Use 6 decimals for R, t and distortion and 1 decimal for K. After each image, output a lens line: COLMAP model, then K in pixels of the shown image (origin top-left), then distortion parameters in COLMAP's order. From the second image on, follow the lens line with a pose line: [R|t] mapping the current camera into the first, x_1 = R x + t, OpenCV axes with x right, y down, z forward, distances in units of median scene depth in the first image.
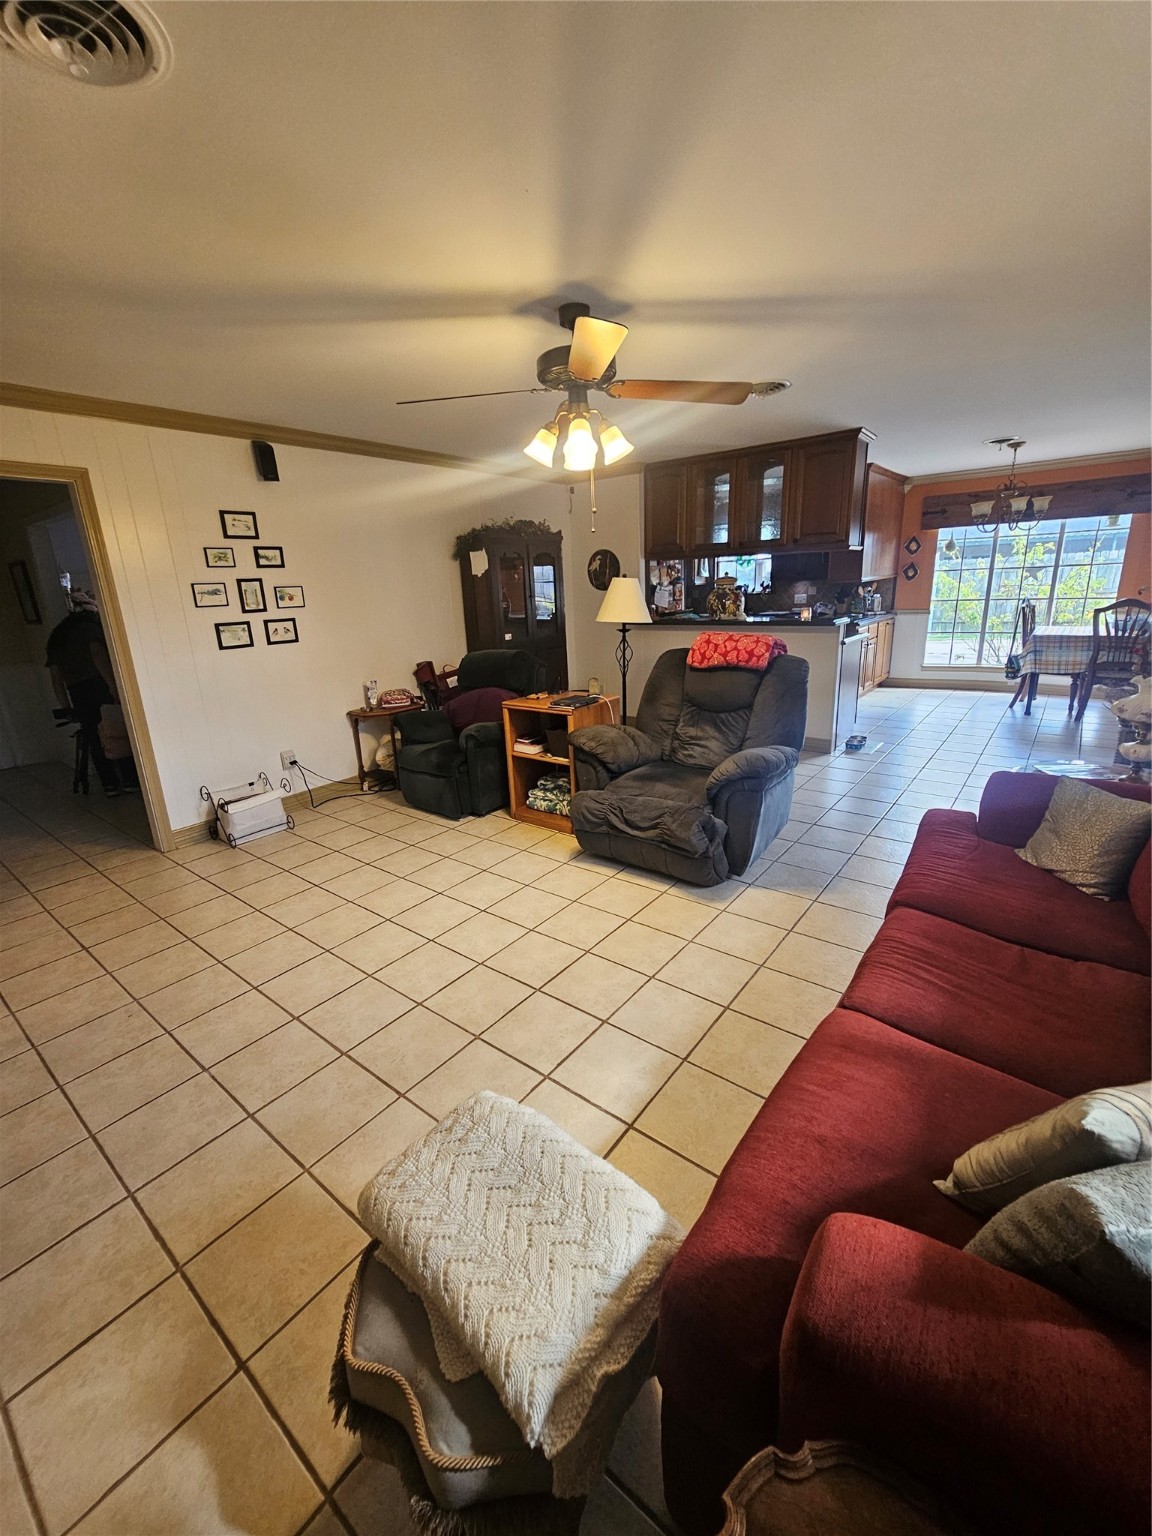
lens RADIAL K [[629.6, 0, 576.0], [0, 629.6, 768.0], [0, 0, 1]] dist [-0.013716, 0.003757]
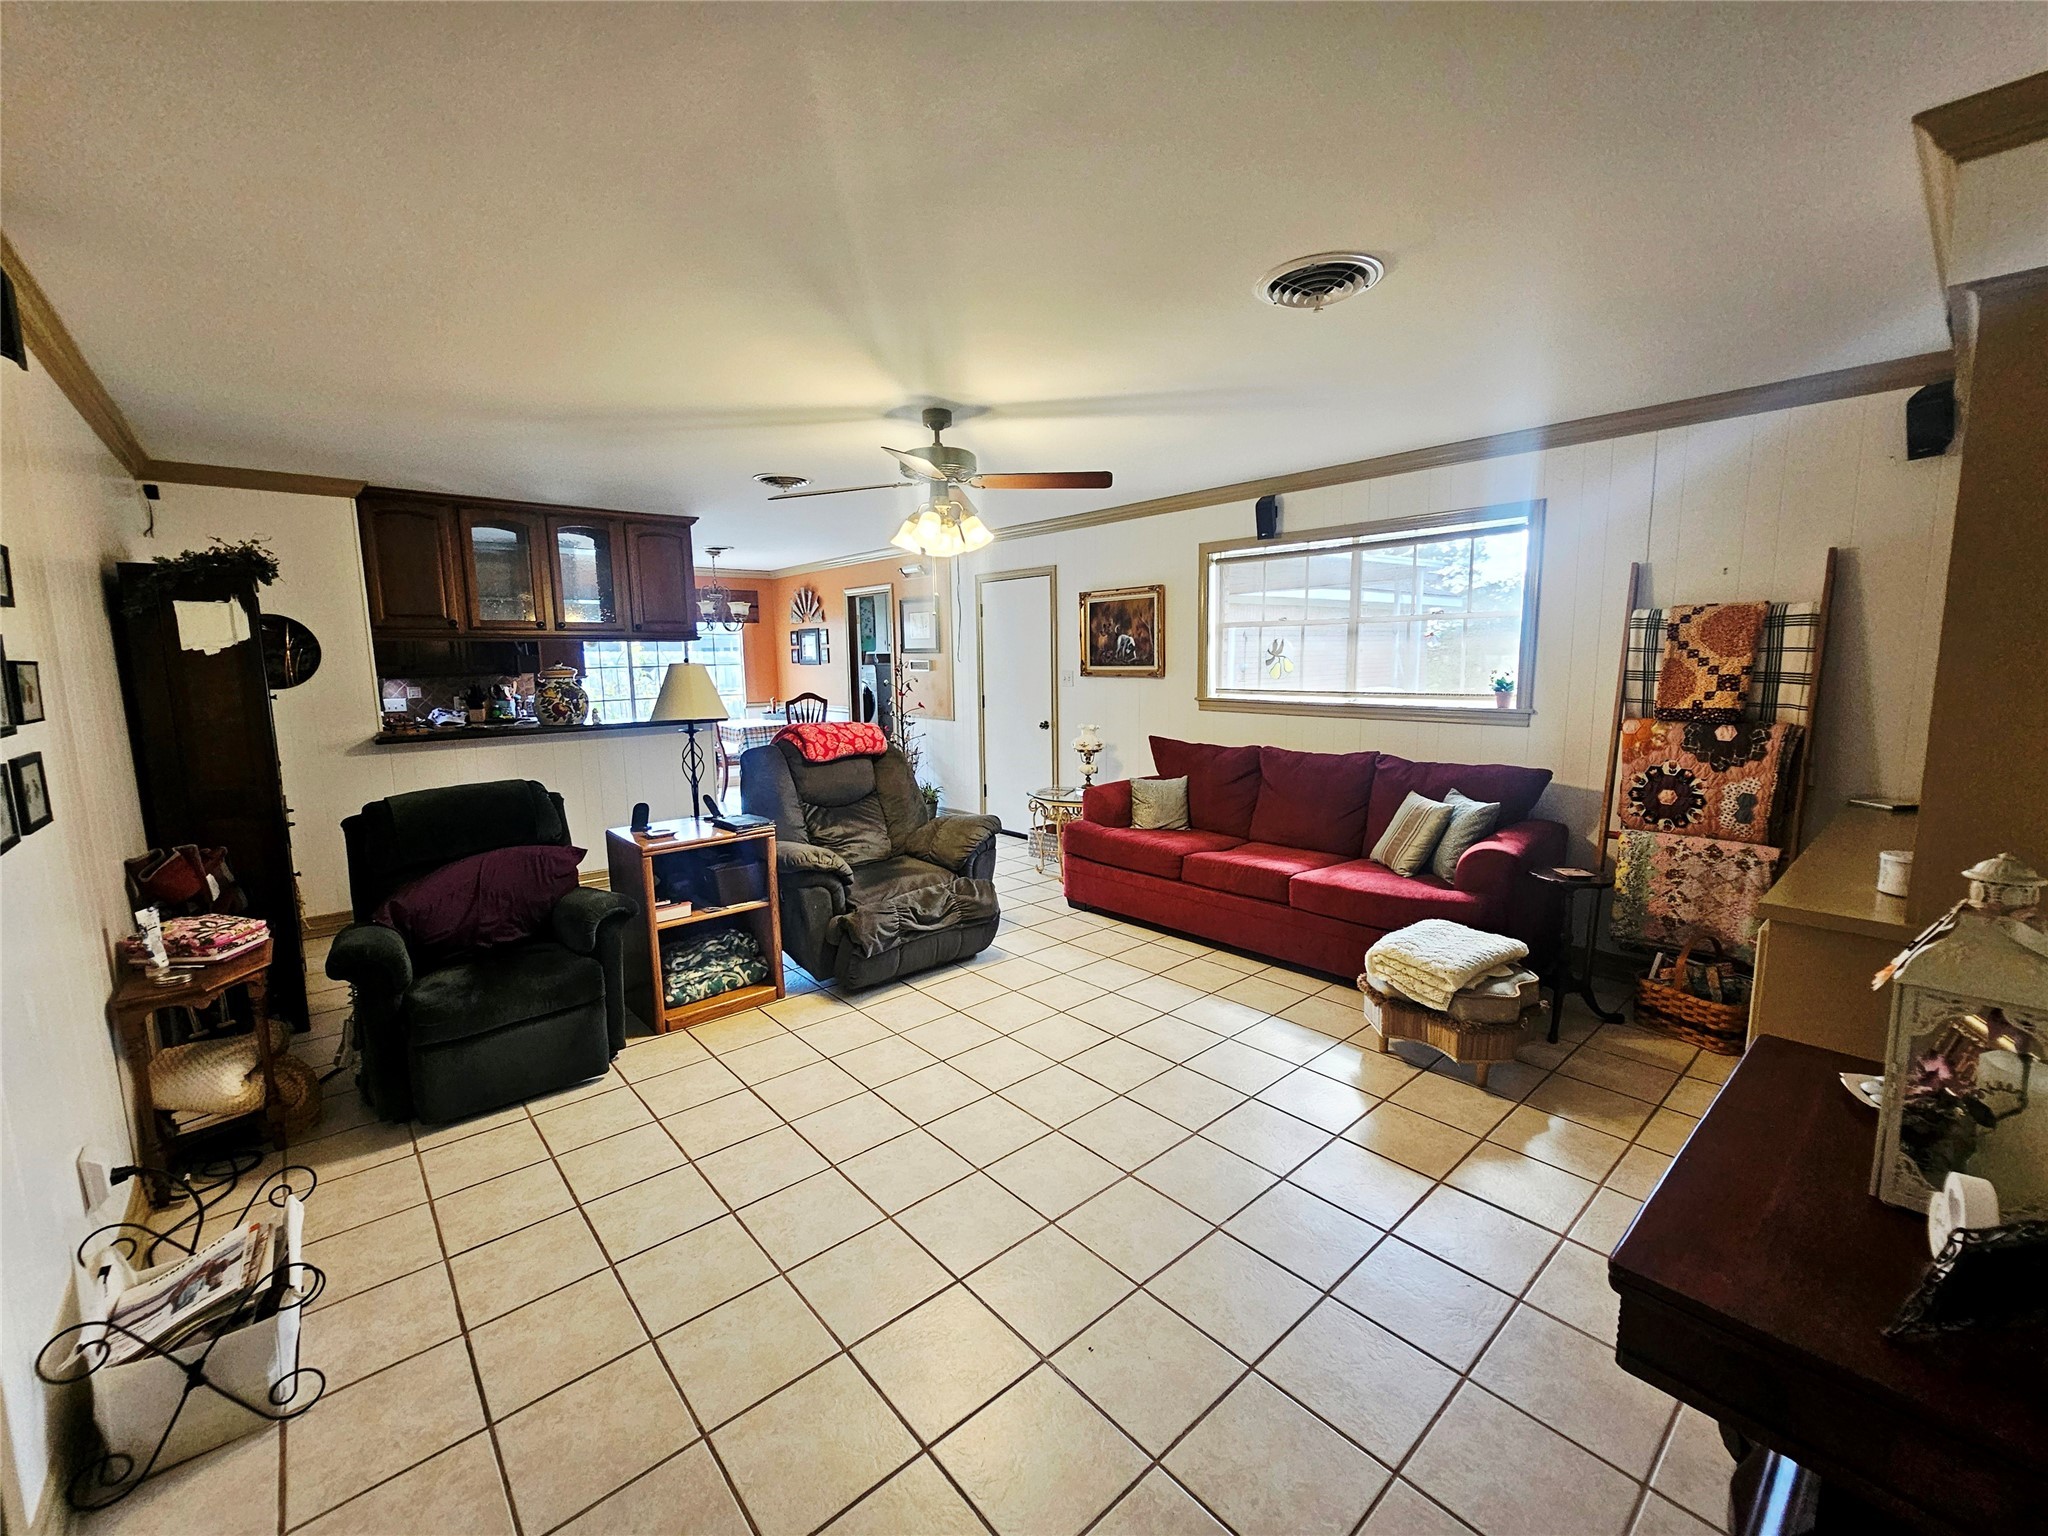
lens RADIAL K [[839.5, 0, 1024.0], [0, 839.5, 768.0], [0, 0, 1]] dist [-0.013716, 0.003757]
pose [[0.183215, -0.093443, 0.978622, -0.790003], [0.286115, 0.957447, 0.037855, -0.095632], [-0.940516, 0.273063, 0.202154, 0.412436]]
